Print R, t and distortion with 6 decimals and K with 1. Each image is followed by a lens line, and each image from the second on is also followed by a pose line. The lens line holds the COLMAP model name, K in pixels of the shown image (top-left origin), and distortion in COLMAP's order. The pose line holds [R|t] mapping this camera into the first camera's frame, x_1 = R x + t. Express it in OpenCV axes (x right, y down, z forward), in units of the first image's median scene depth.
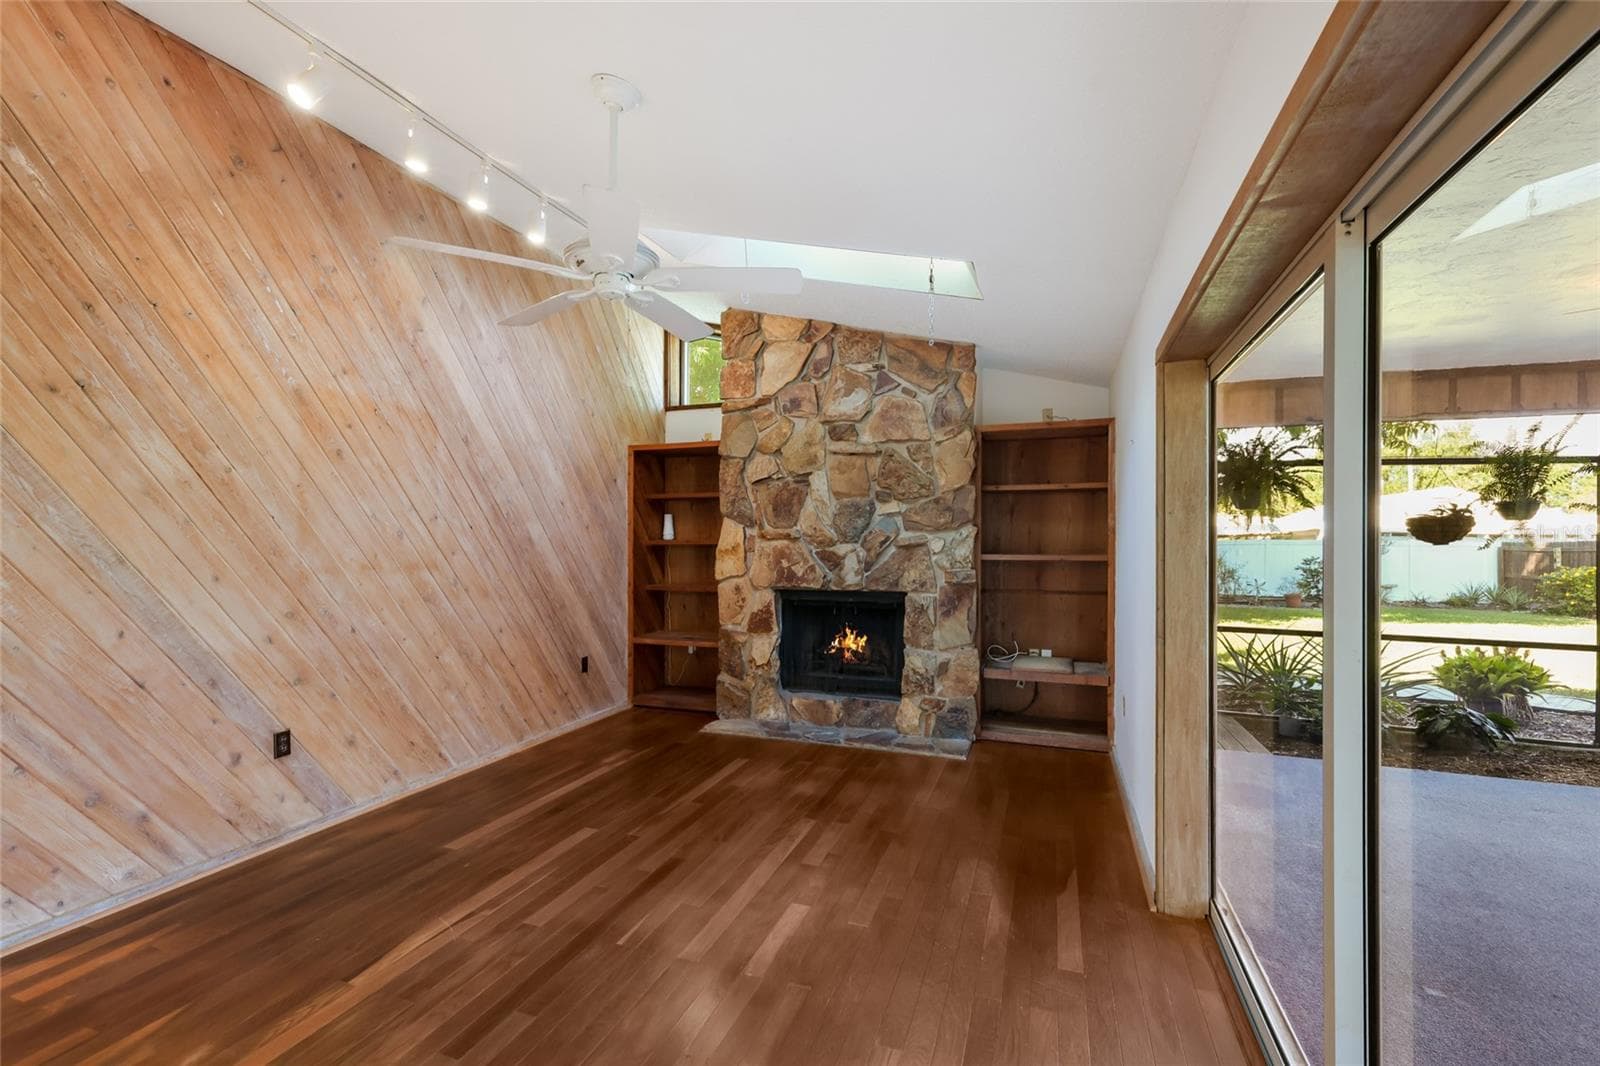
lens RADIAL K [[732.7, 0, 762.0], [0, 732.7, 545.0], [0, 0, 1]] dist [-0.001653, -0.000288]
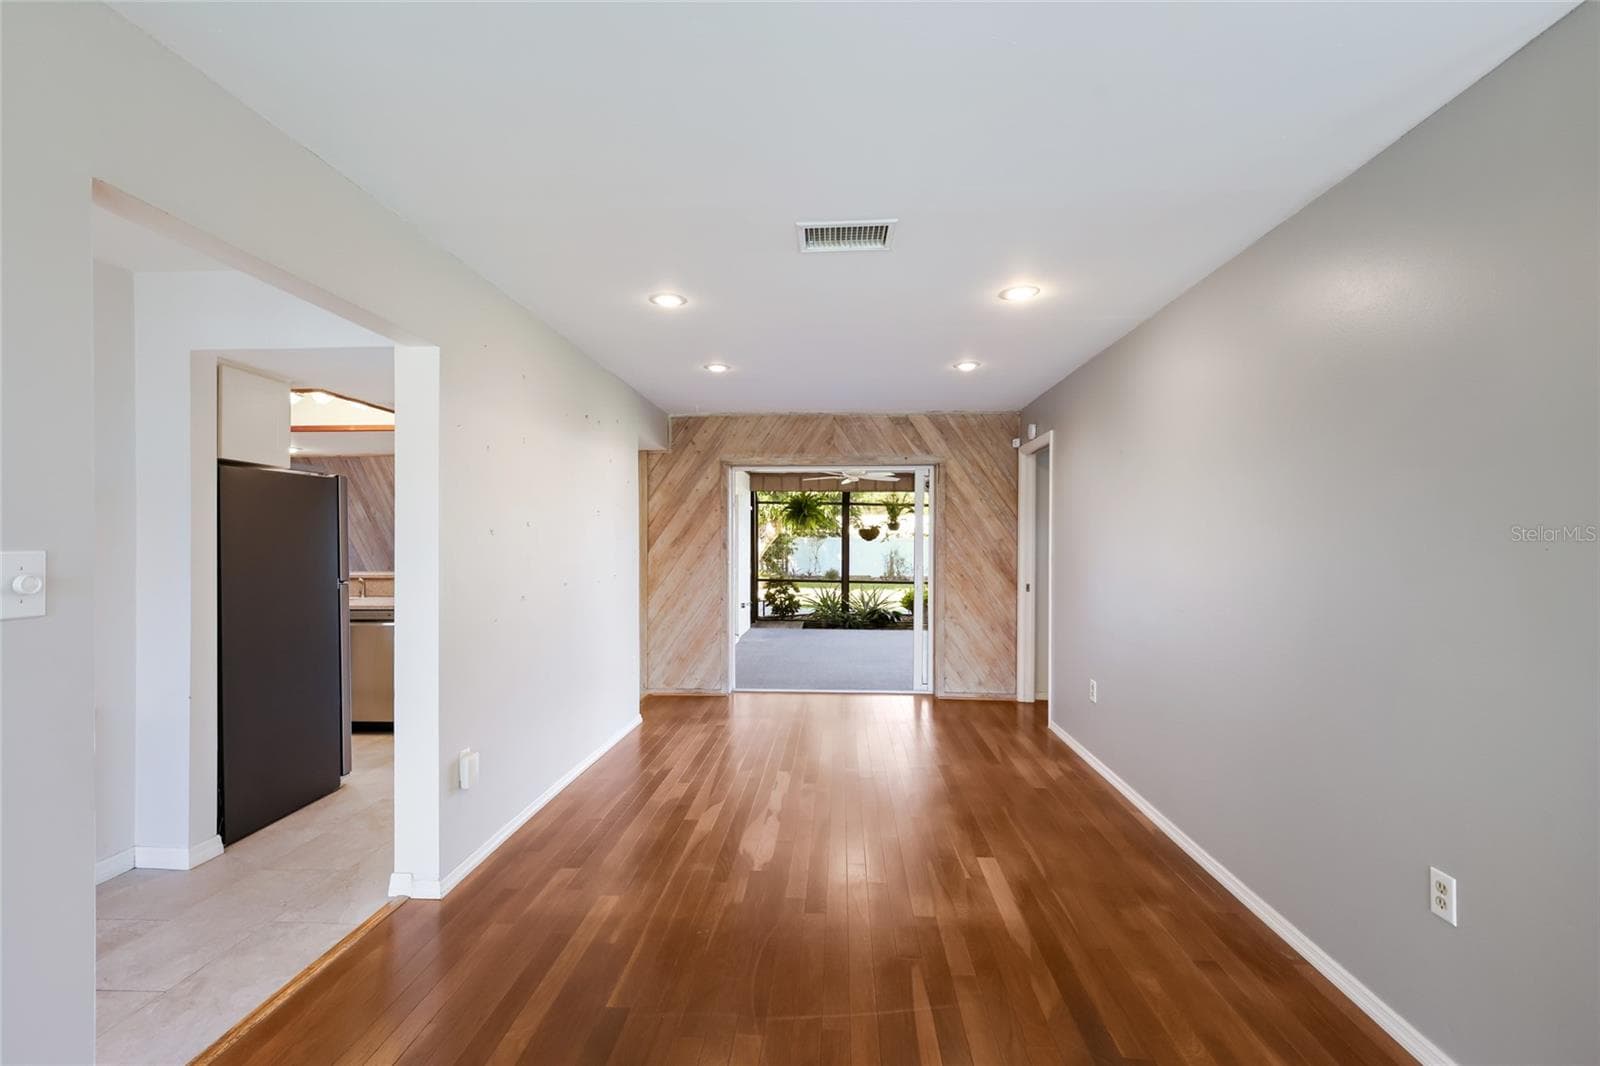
lens RADIAL K [[695.6, 0, 781.8], [0, 695.6, 541.0], [0, 0, 1]] dist [-0.000802, -0.000065]
pose [[0.957335, -0.000548, 0.288979, -0.016924], [0.000433, 1.000000, 0.000460, -0.000728], [-0.288979, -0.000315, 0.957335, -1.079780]]
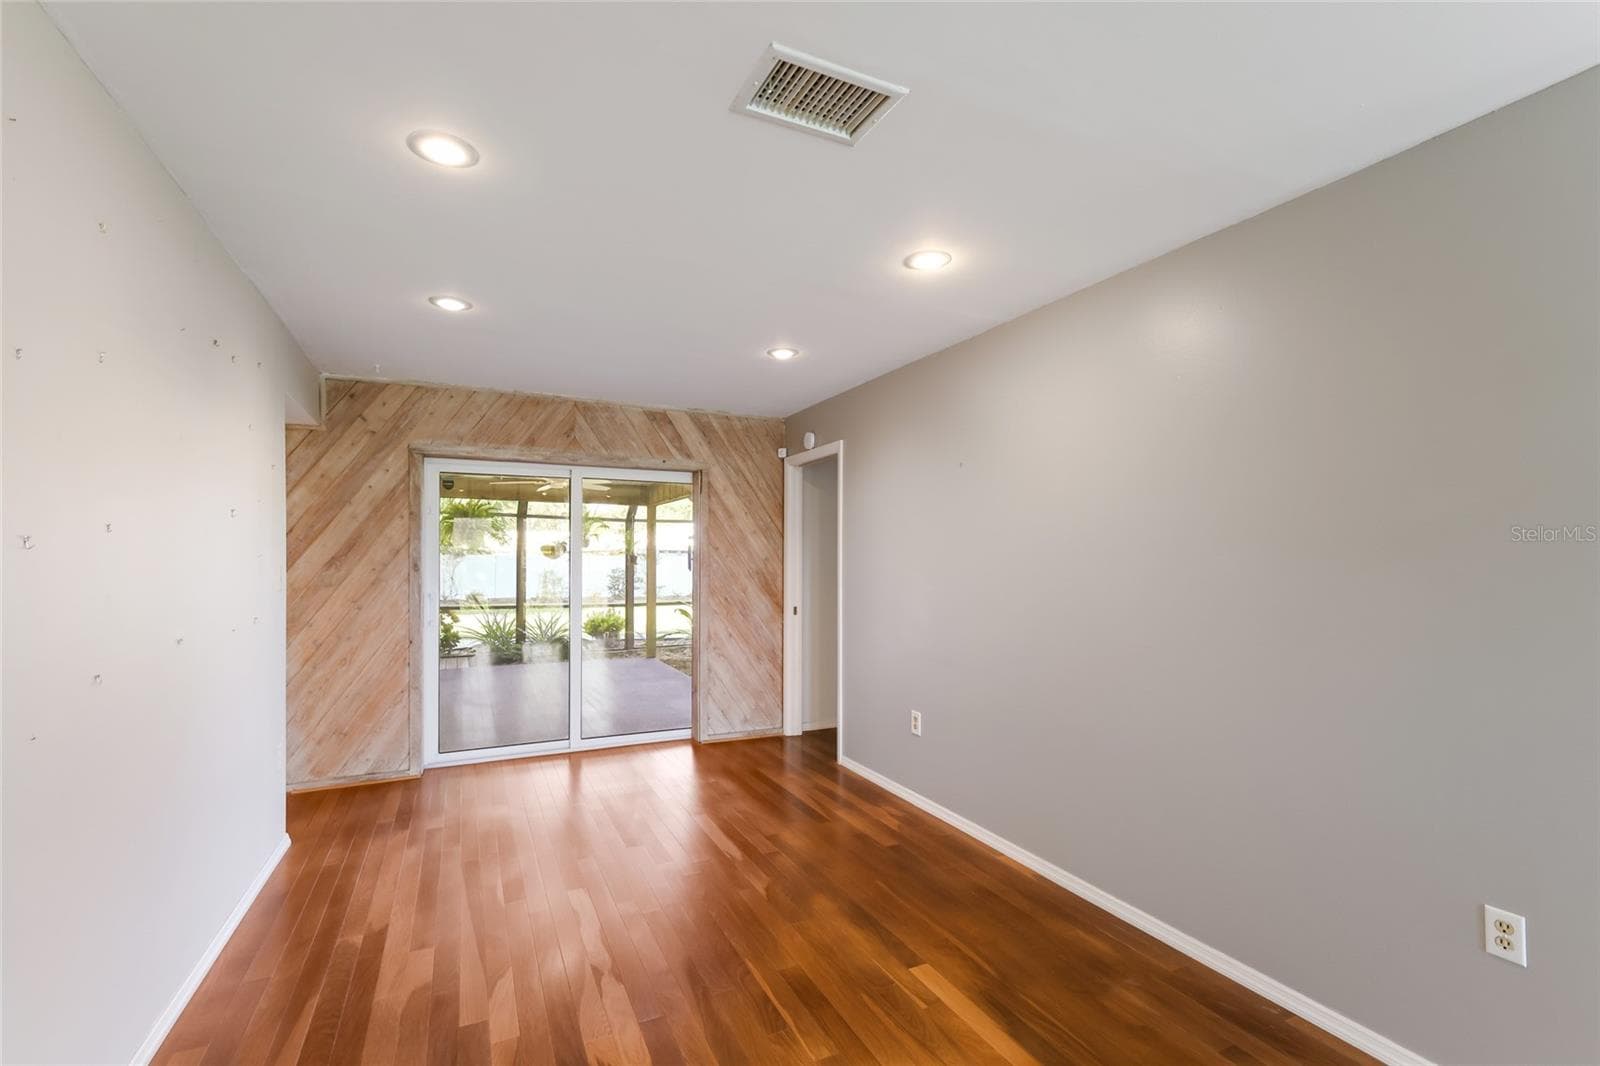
lens RADIAL K [[712.5, 0, 804.8], [0, 712.5, 552.1], [0, 0, 1]] dist [0.000557, 0.004300]
pose [[0.686366, 0.006311, 0.727229, -0.068716], [0.000185, 0.999961, -0.008852, -0.002200], [-0.727257, 0.006210, 0.686338, -0.874617]]
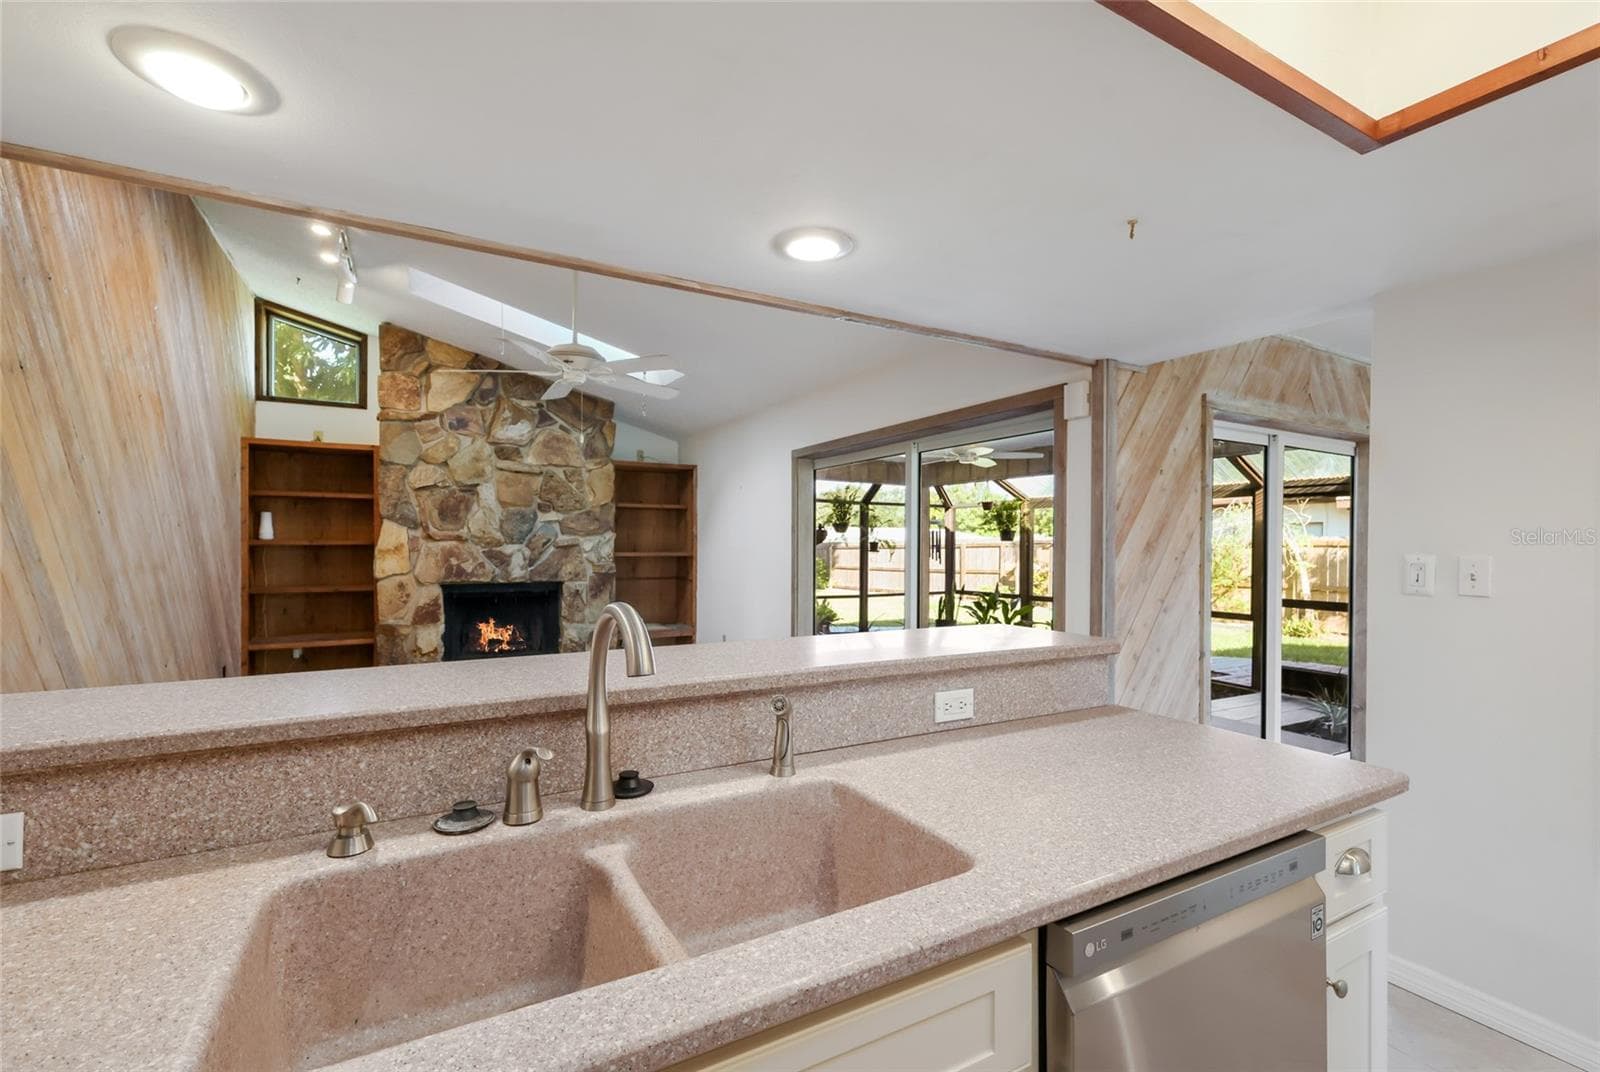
lens RADIAL K [[701.5, 0, 807.6], [0, 701.5, 546.7], [0, 0, 1]] dist [-0.000199, 0.000076]
pose [[0.632485, -0.000476, 0.774573, -0.471889], [-0.001791, 0.999996, 0.002077, -0.001193], [-0.774571, -0.002701, 0.632482, -0.125369]]
